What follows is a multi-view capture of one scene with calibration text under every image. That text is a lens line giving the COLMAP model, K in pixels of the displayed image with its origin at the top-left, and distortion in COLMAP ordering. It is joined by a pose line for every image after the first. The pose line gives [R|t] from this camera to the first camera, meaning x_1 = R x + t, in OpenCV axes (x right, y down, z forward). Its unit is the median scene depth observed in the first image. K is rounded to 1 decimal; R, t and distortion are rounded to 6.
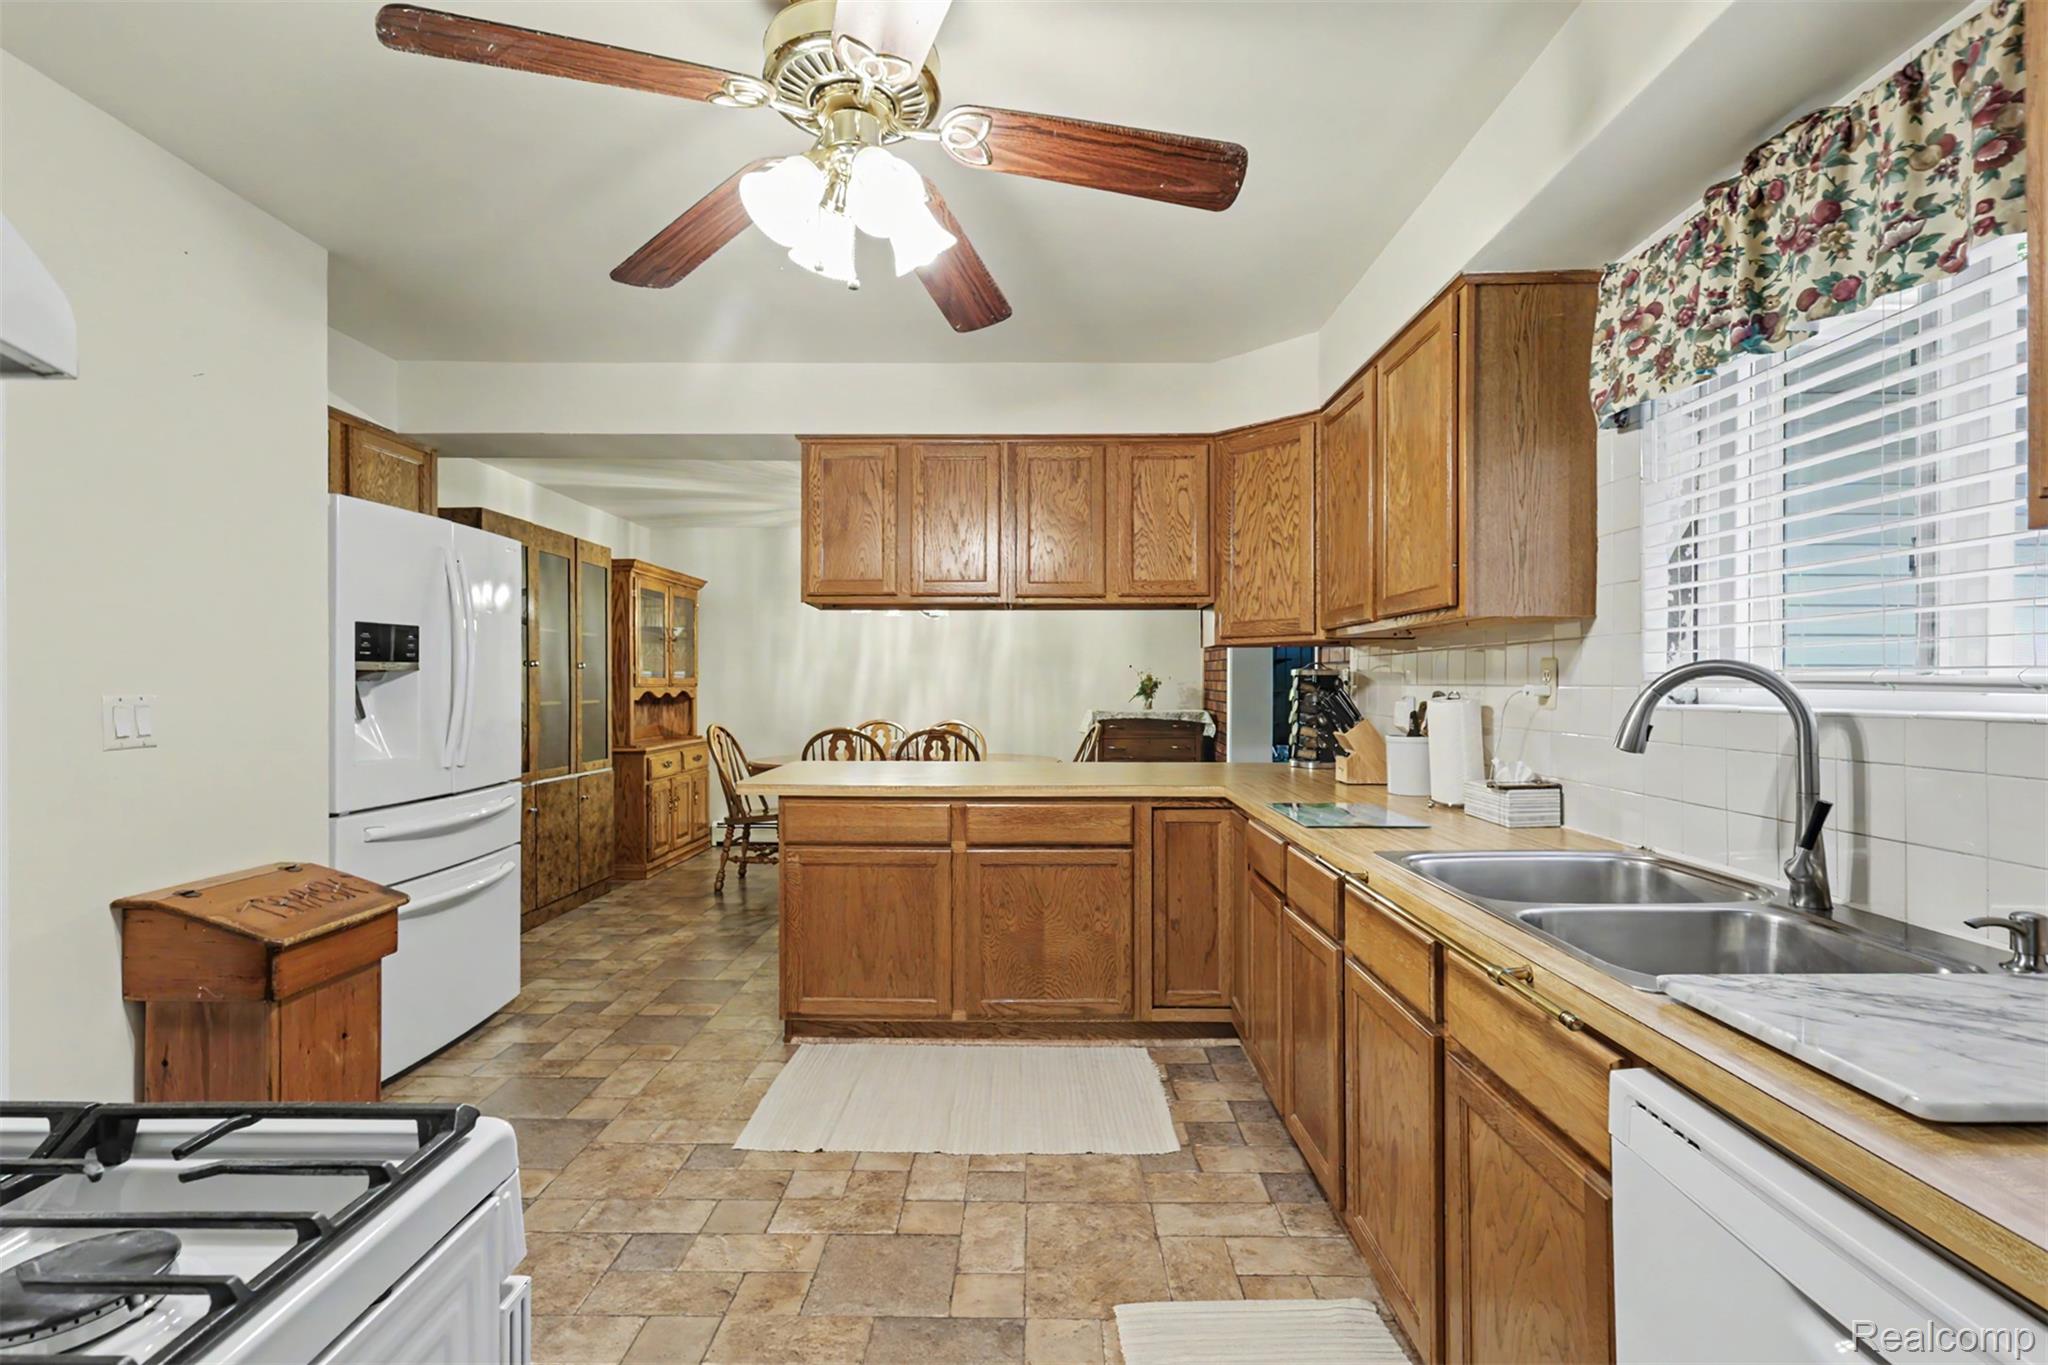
lens RADIAL K [[908.8, 0, 1035.1], [0, 908.8, 673.3], [0, 0, 1]] dist [0.000771, 0.000047]
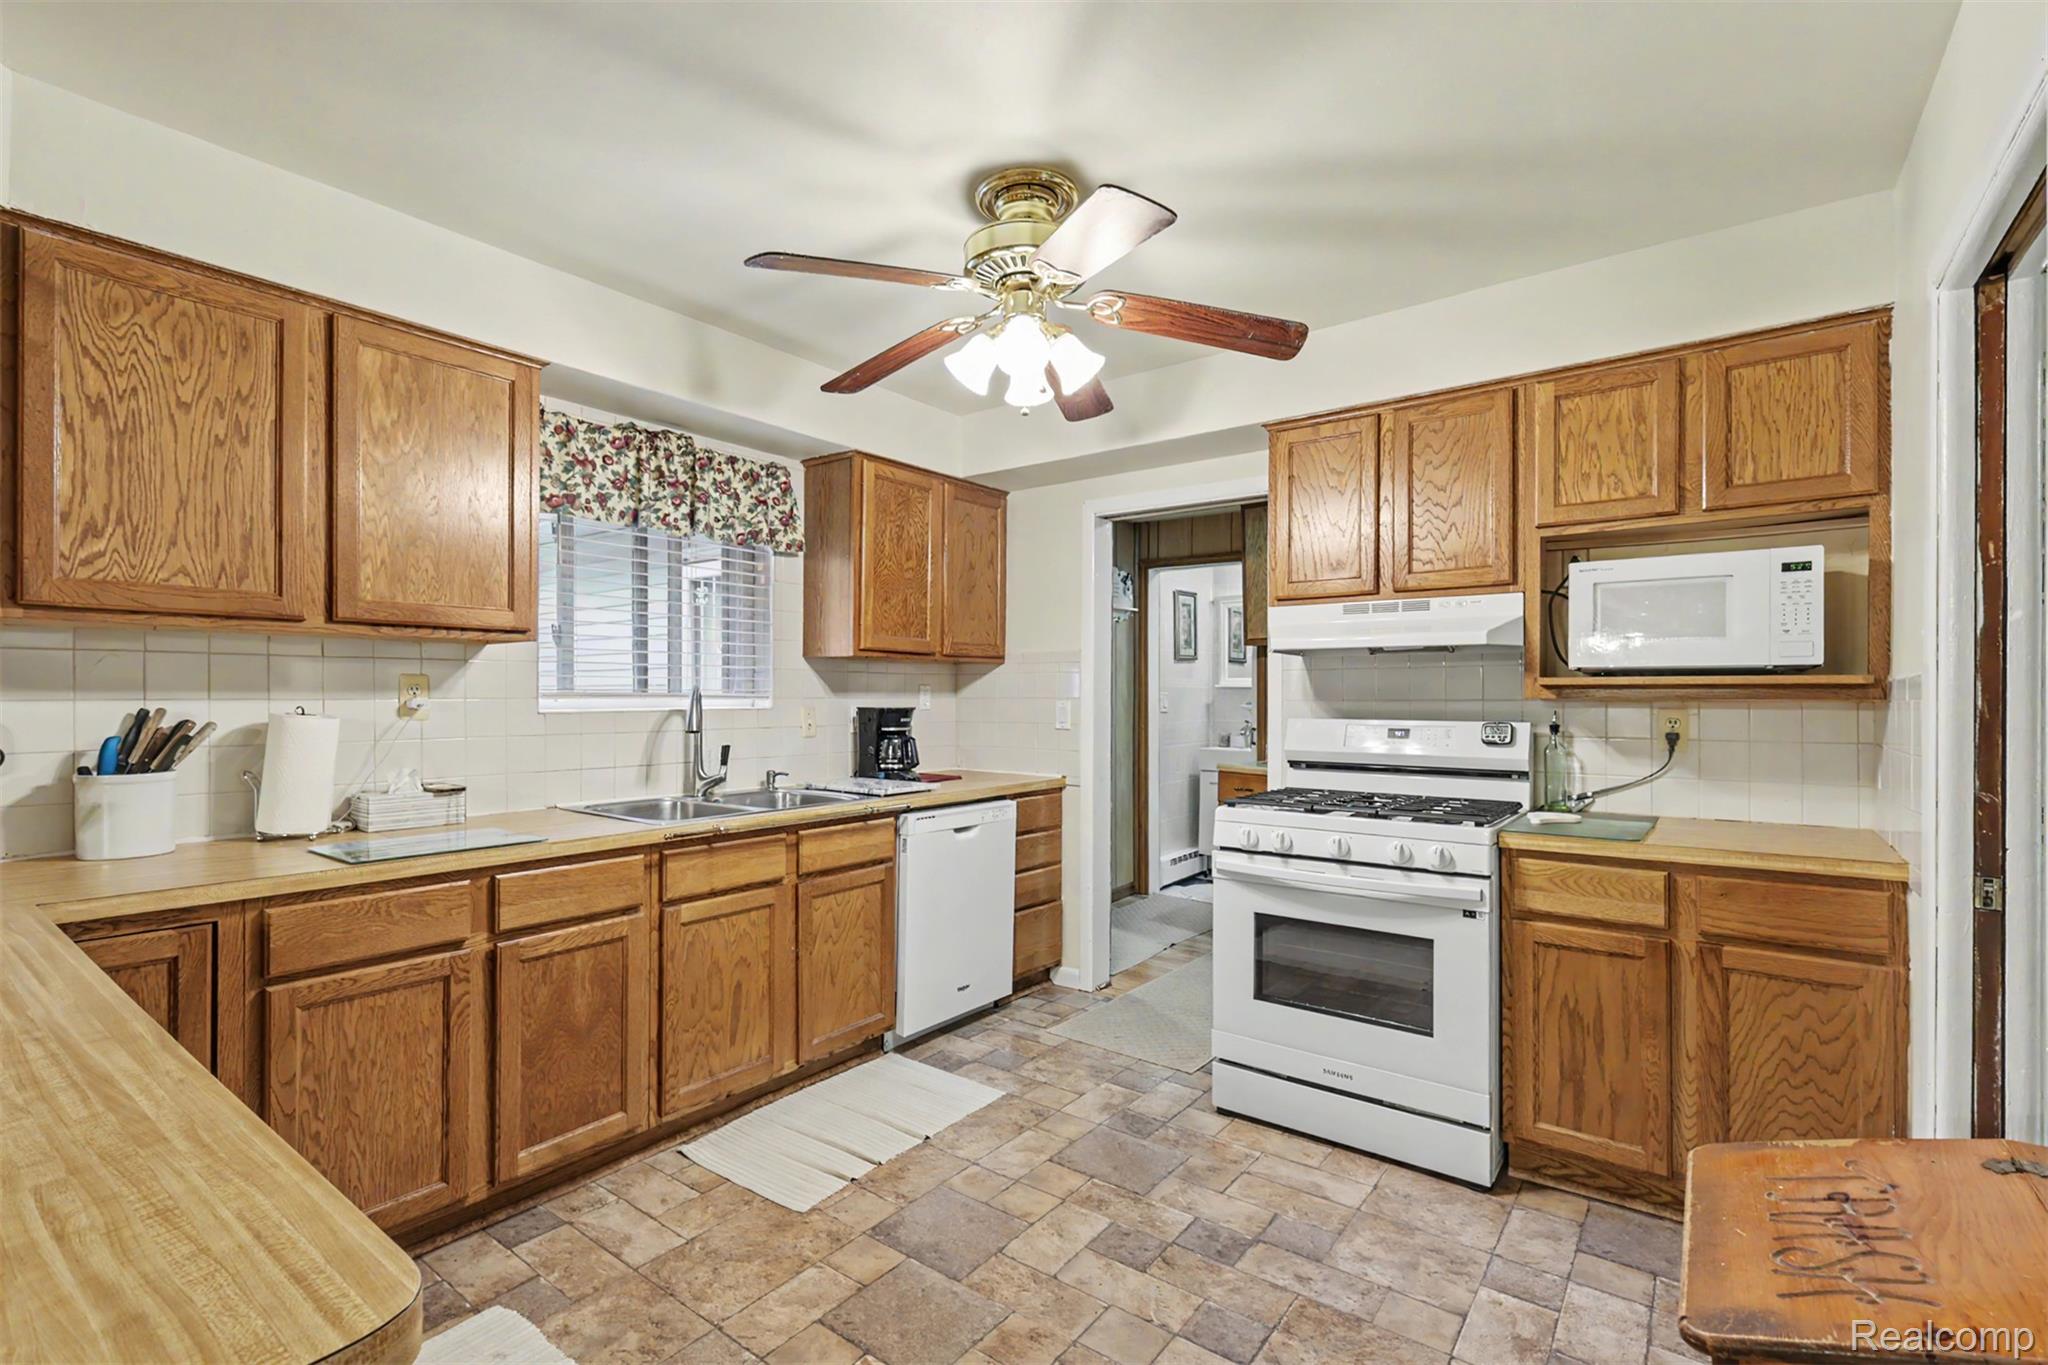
lens RADIAL K [[908.8, 0, 1035.8], [0, 908.8, 681.7], [0, 0, 1]] dist [0.000771, 0.000047]
pose [[-0.798707, -0.003334, 0.601710, -0.855700], [-0.004454, 0.999990, -0.000371, -0.002398], [-0.601703, -0.002976, -0.798714, 1.732391]]
